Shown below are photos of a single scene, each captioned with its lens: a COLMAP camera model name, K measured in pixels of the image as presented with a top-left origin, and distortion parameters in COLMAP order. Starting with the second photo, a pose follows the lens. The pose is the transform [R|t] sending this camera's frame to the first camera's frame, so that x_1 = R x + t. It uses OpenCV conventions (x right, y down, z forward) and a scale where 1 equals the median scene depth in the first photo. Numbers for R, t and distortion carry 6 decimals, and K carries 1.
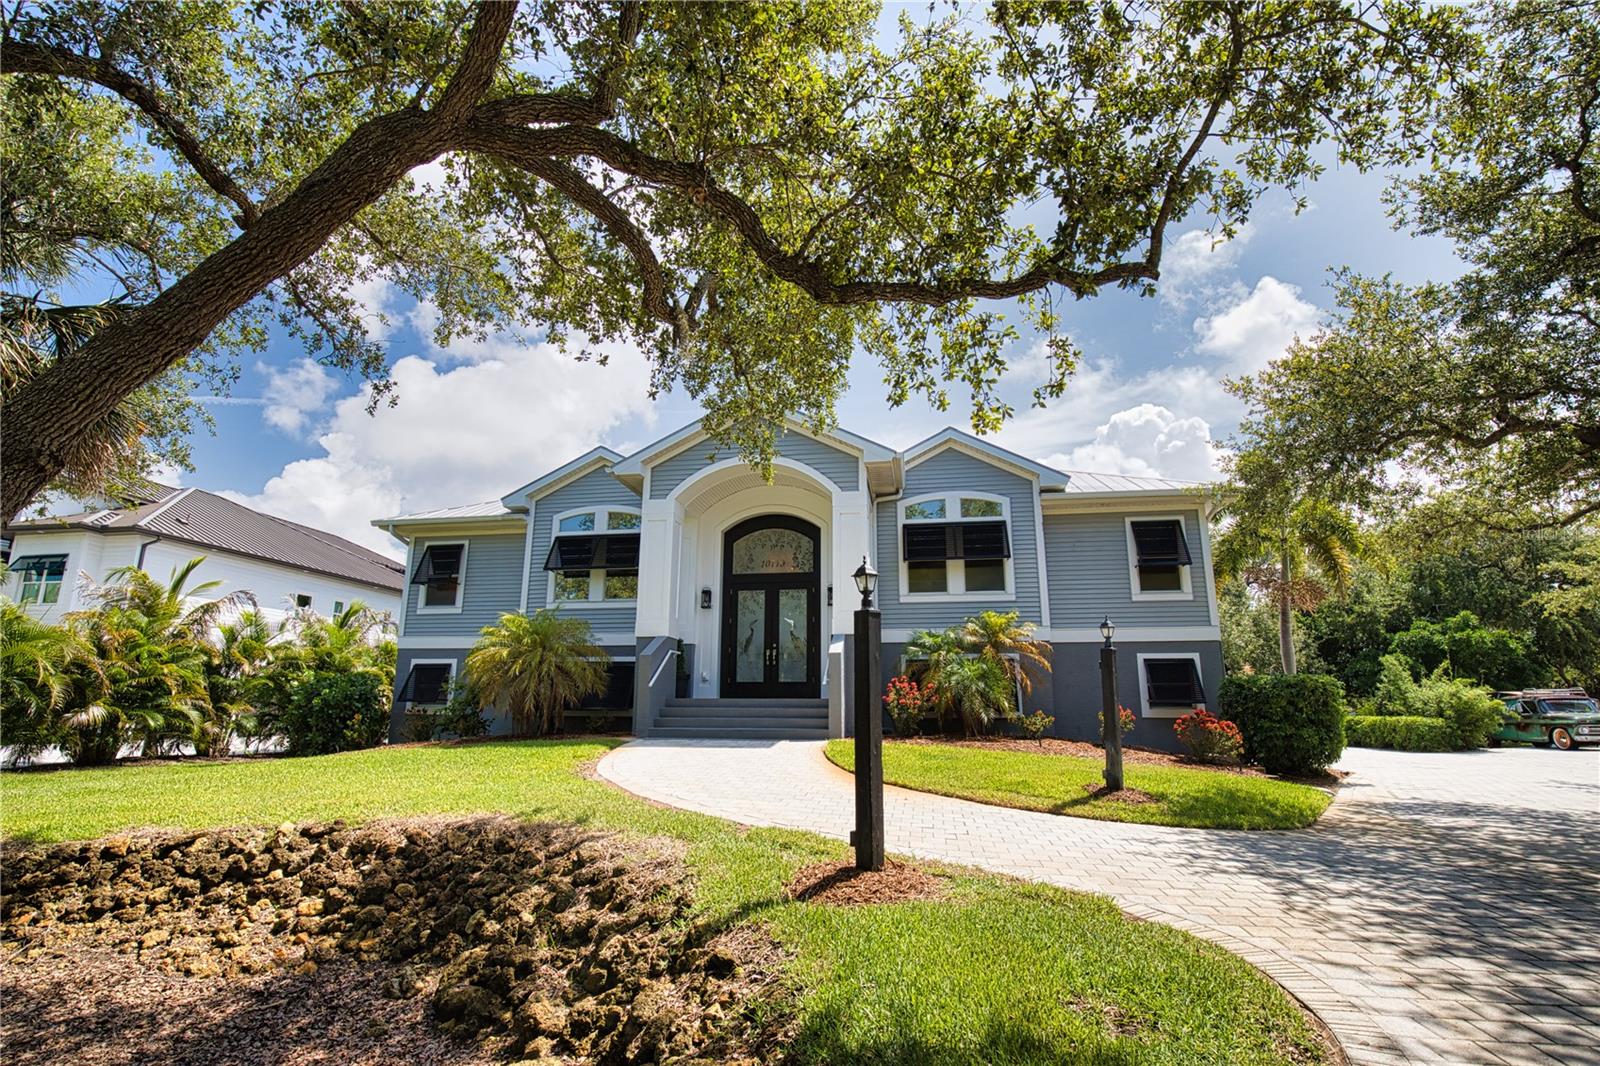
lens RADIAL K [[728.5, 0, 805.1], [0, 728.5, 536.3], [0, 0, 1]] dist [-0.020129, 0.000985]
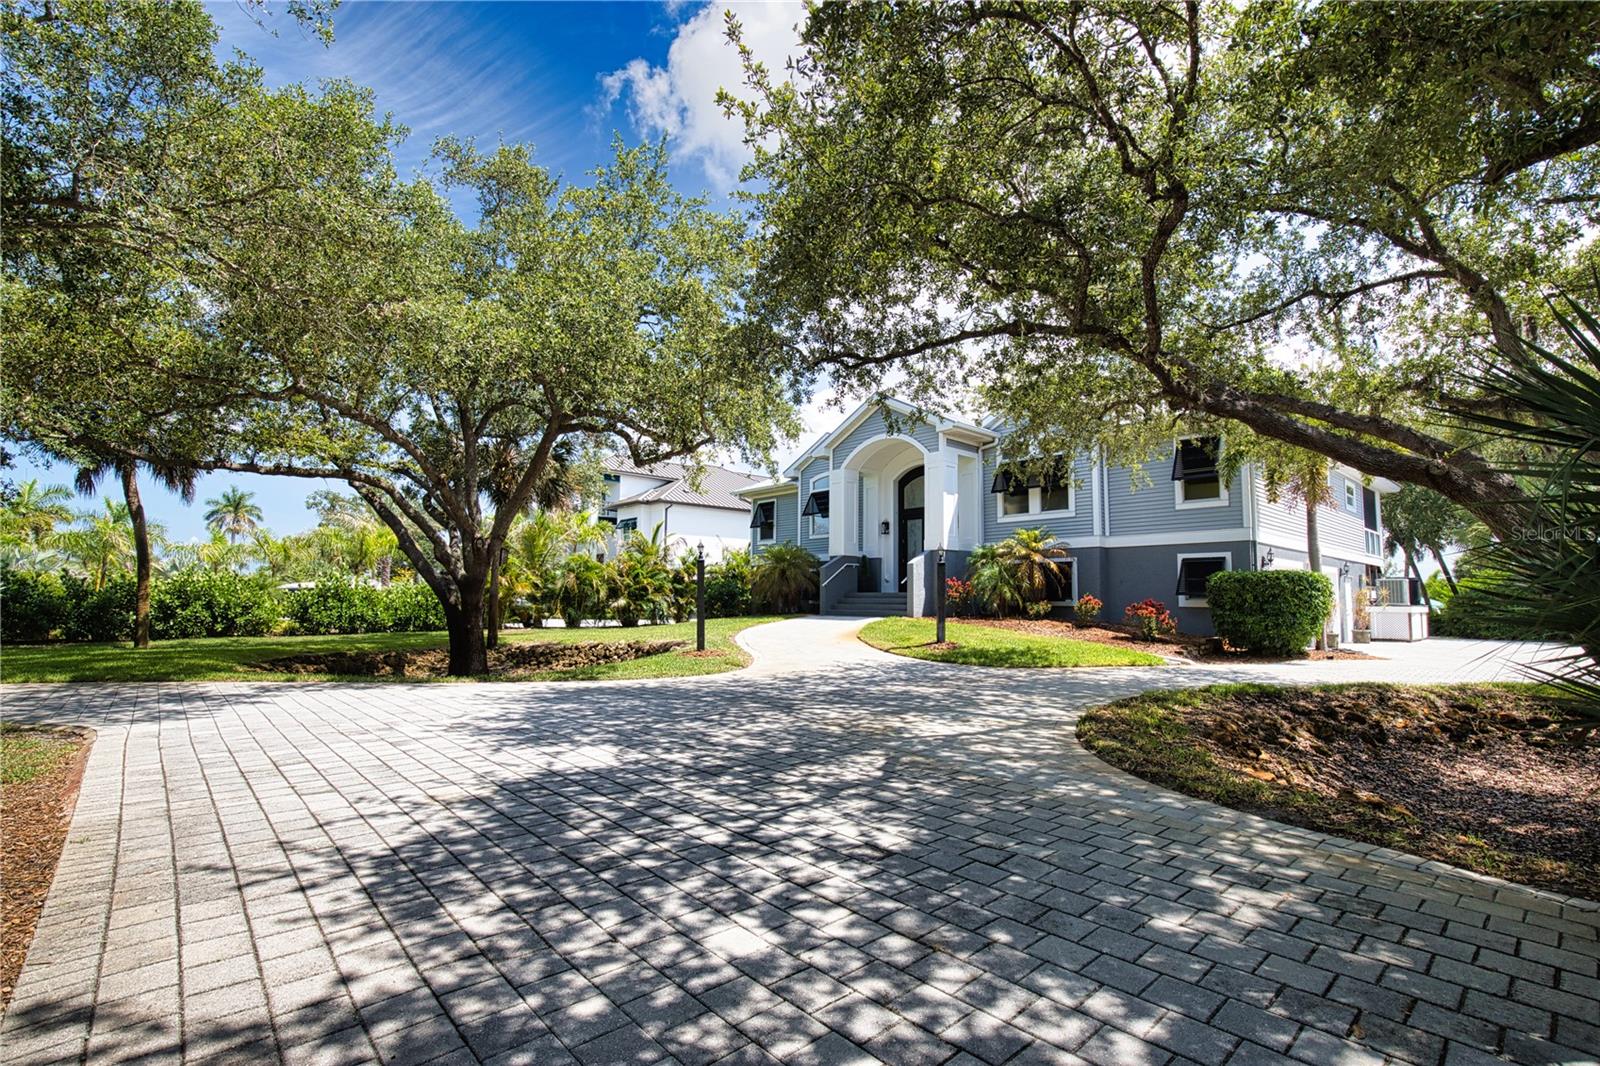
lens RADIAL K [[728.5, 0, 805.1], [0, 728.5, 536.3], [0, 0, 1]] dist [-0.020129, 0.000985]
pose [[0.782013, -0.053361, -0.620973, 0.705022], [0.140633, 0.985741, 0.092398, -0.062133], [0.607188, -0.159586, 0.778367, -0.289536]]
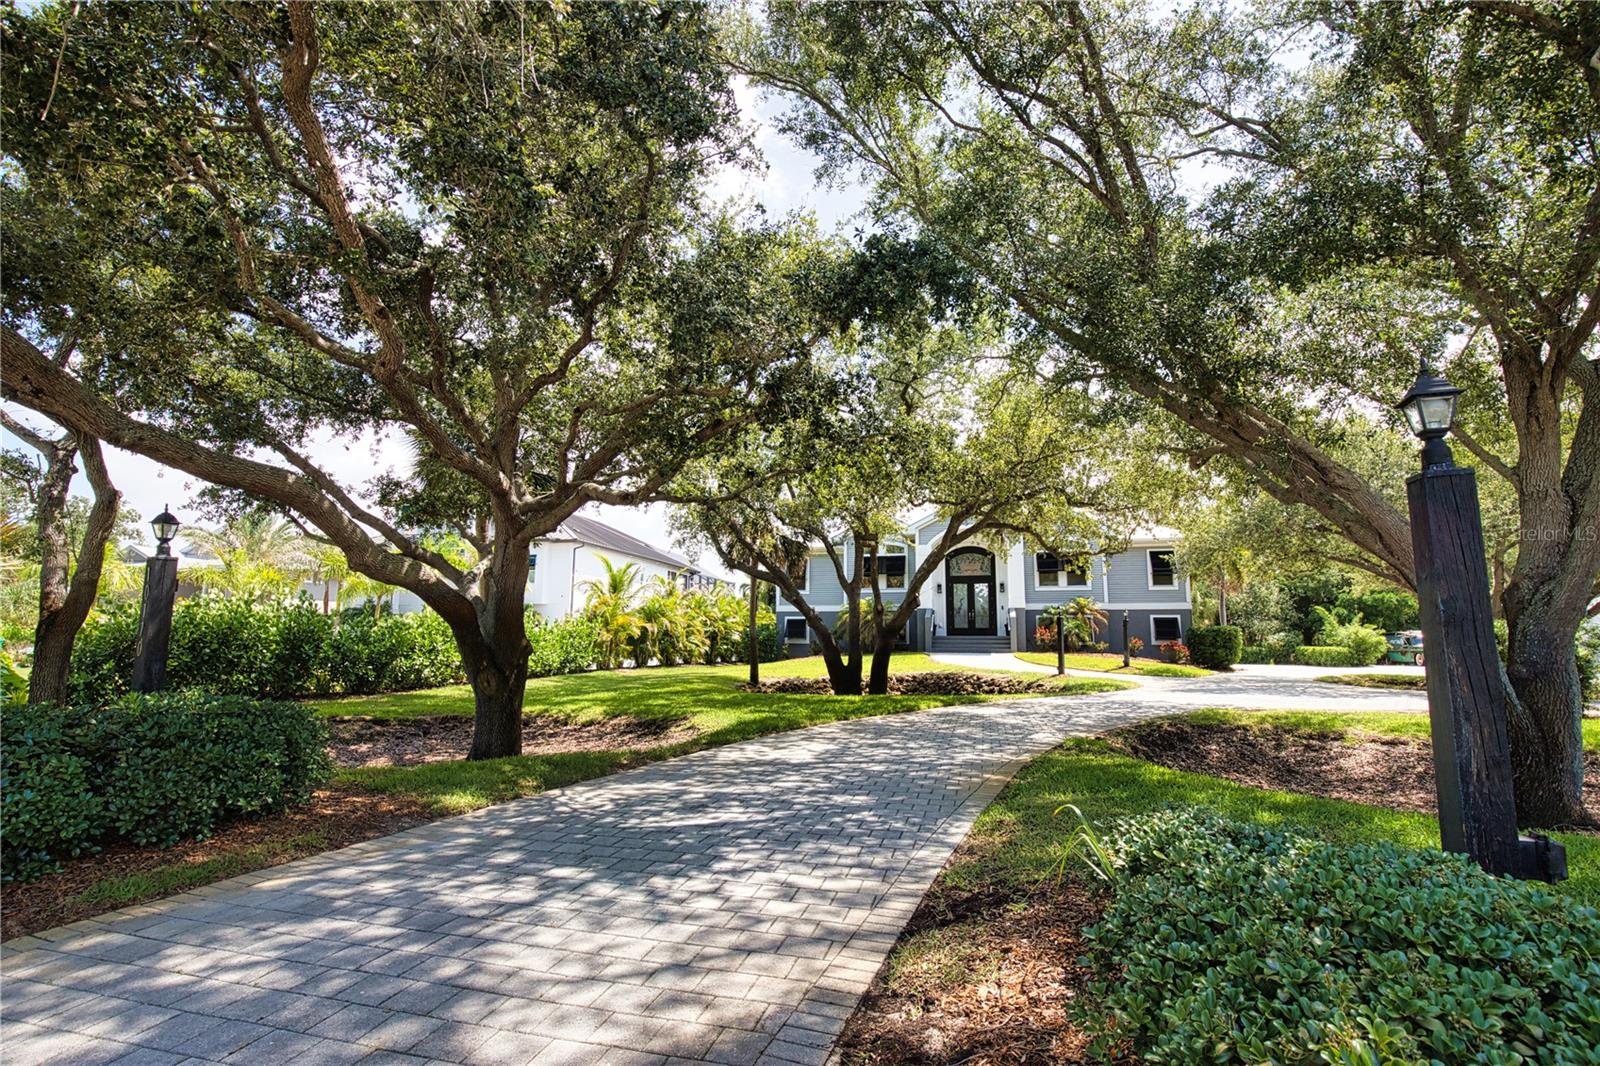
lens RADIAL K [[728.5, 0, 805.1], [0, 728.5, 536.3], [0, 0, 1]] dist [-0.020129, 0.000985]
pose [[0.996218, -0.010707, -0.086225, -0.355989], [0.018364, 0.995907, 0.088501, -0.268718], [0.084925, -0.089750, 0.992337, -1.148062]]
